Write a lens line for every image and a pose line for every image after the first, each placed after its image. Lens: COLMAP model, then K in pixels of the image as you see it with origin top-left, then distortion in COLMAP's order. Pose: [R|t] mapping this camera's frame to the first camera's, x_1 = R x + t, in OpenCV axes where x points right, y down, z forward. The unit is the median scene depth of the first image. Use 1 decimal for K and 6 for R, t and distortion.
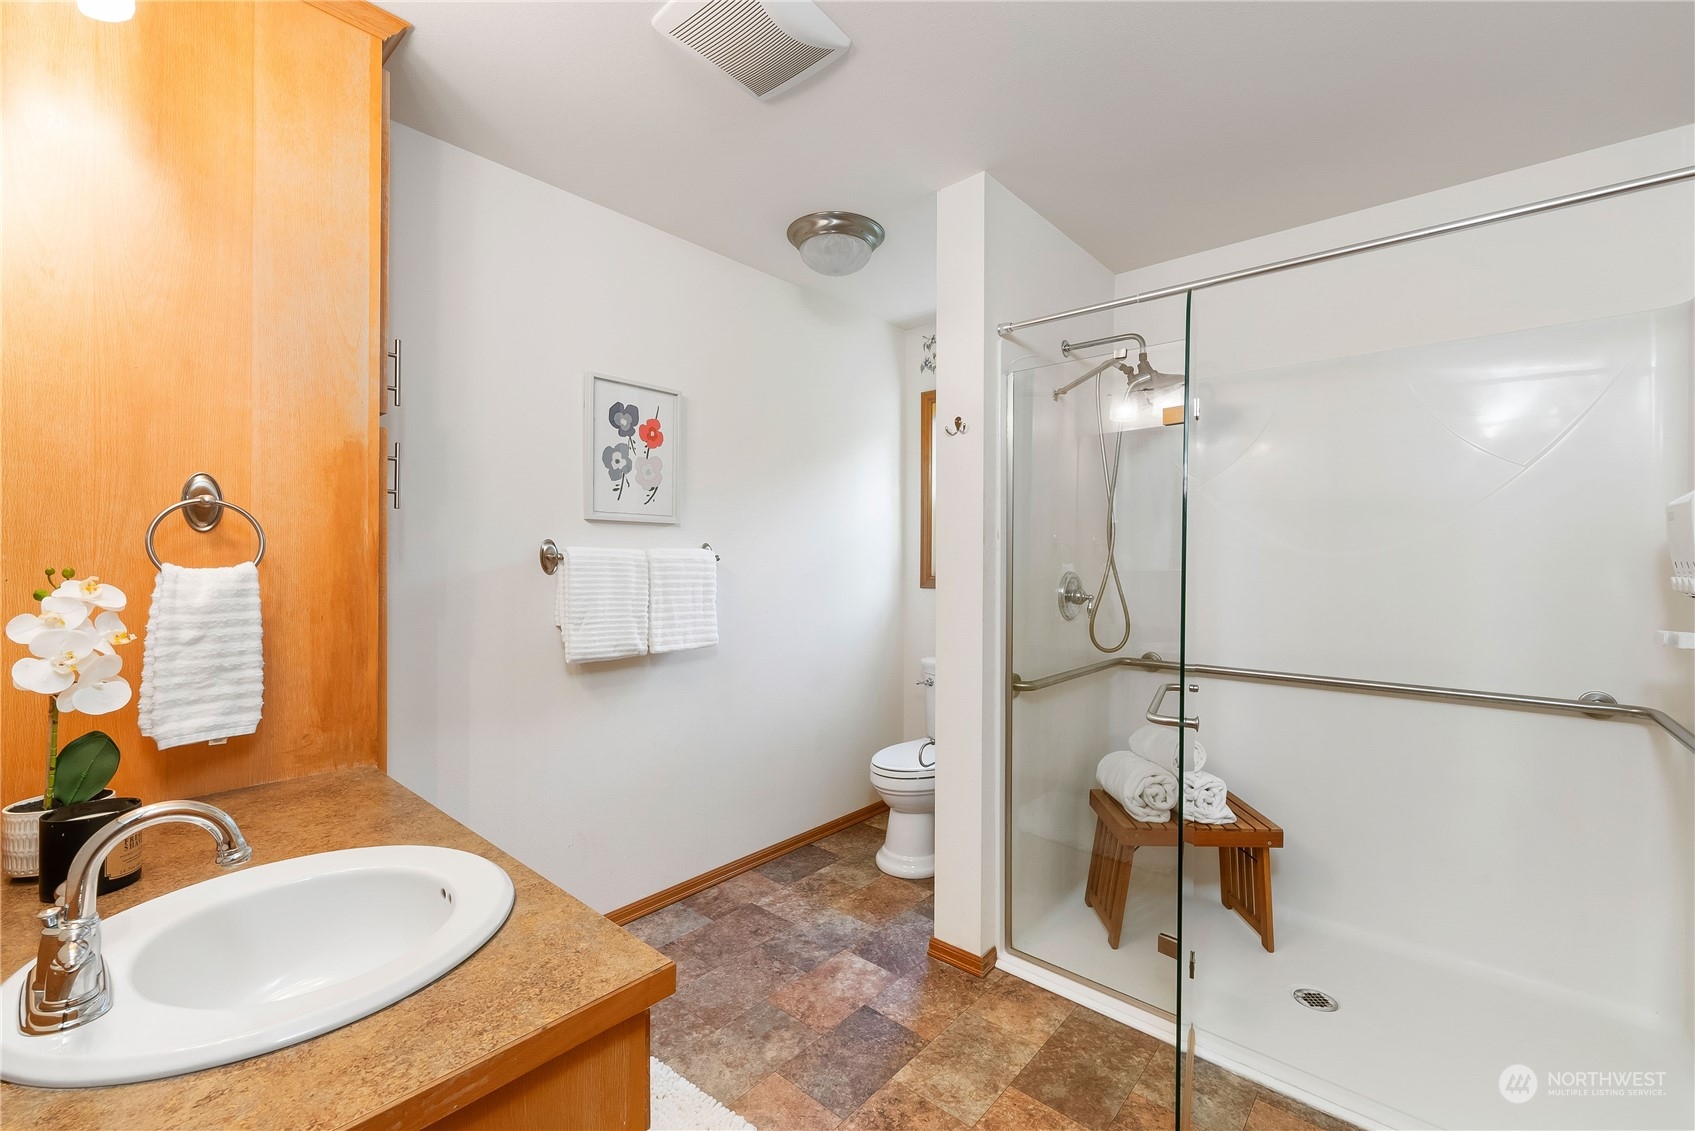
lens RADIAL K [[697.8, 0, 848.1], [0, 697.8, 561.0], [0, 0, 1]] dist [0.001852, -0.000561]
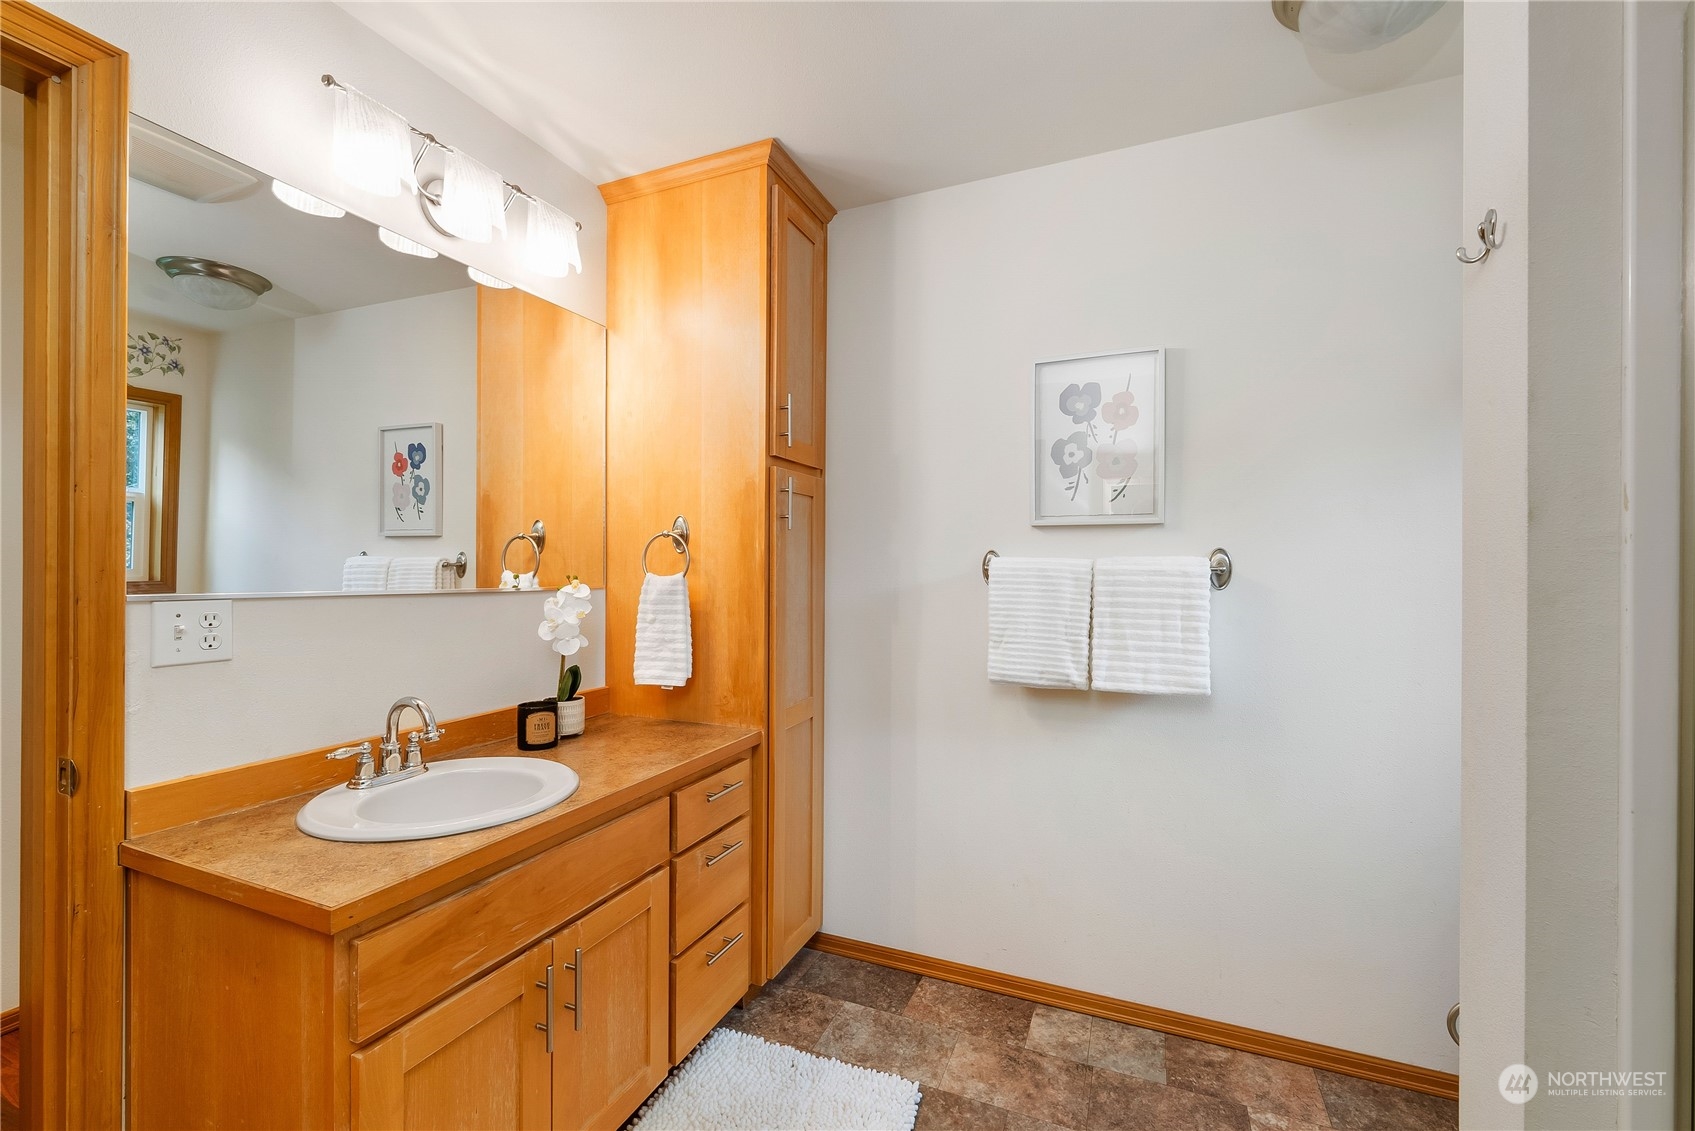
lens RADIAL K [[697.8, 0, 850.8], [0, 697.8, 568.7], [0, 0, 1]] dist [0.001852, -0.000561]
pose [[0.318373, -0.003653, -0.947959, 0.385109], [-0.003479, 0.999981, -0.005022, -0.000077], [0.947959, 0.004897, 0.318354, 0.483951]]
